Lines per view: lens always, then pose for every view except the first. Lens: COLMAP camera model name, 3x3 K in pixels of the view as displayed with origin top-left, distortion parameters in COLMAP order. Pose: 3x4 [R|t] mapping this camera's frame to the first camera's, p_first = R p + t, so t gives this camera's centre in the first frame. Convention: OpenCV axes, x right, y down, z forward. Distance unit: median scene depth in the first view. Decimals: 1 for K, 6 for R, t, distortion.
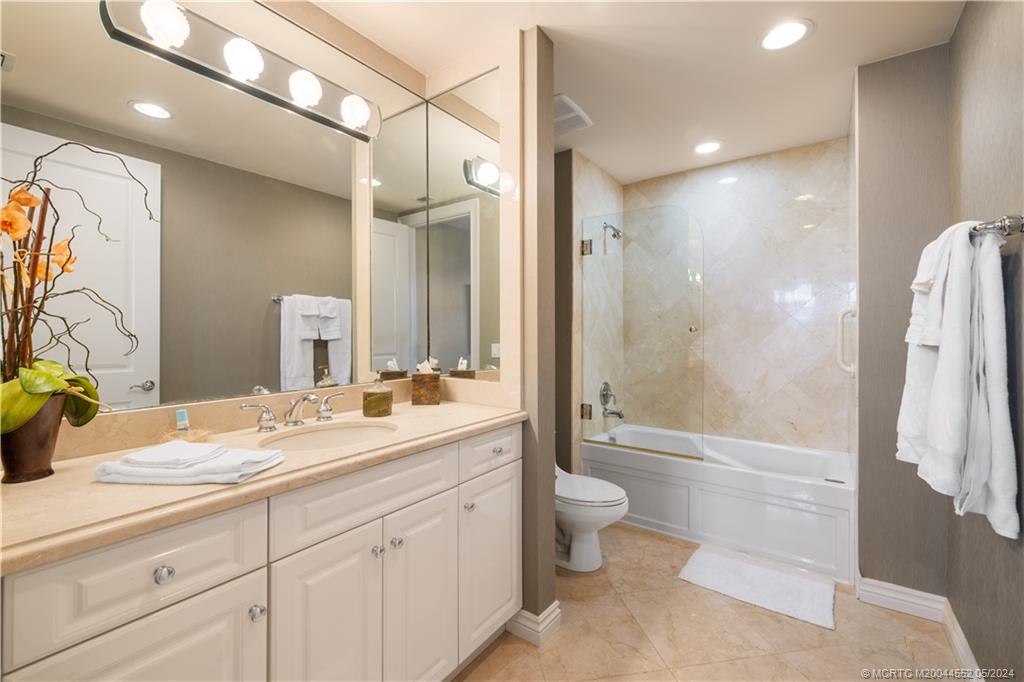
lens RADIAL K [[430.8, 0, 516.7], [0, 430.8, 336.1], [0, 0, 1]] dist [0.000268, 0.000045]
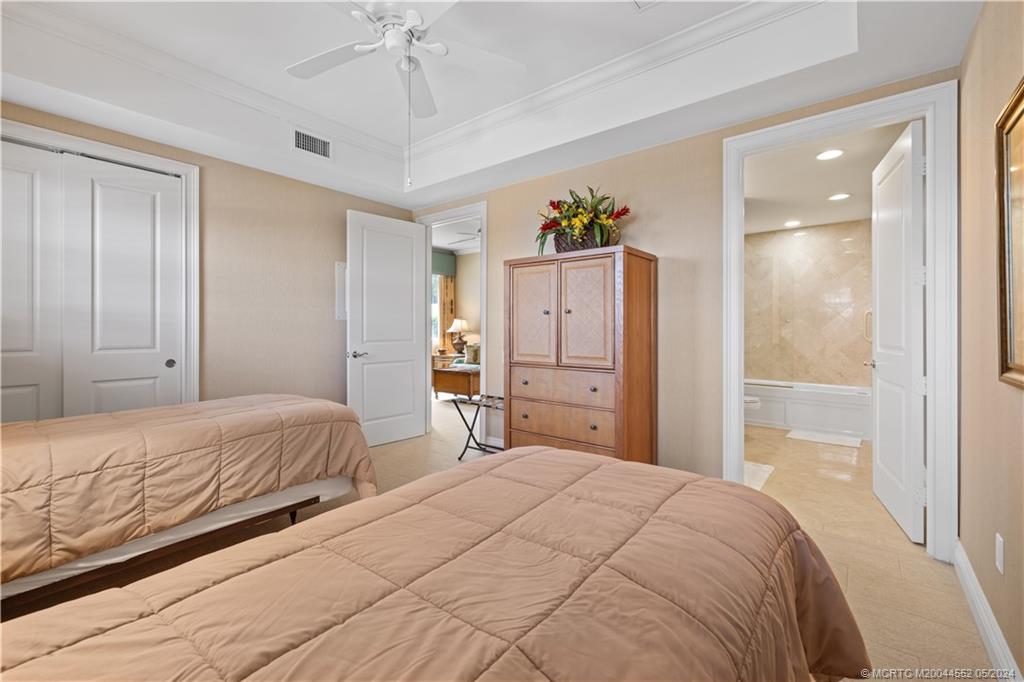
lens RADIAL K [[430.8, 0, 516.7], [0, 430.8, 336.1], [0, 0, 1]] dist [0.000268, 0.000045]
pose [[0.998636, 0.003782, -0.052077, -0.598935], [-0.003949, 0.999987, -0.003104, 0.054601], [0.052064, 0.003306, 0.998638, -0.846439]]
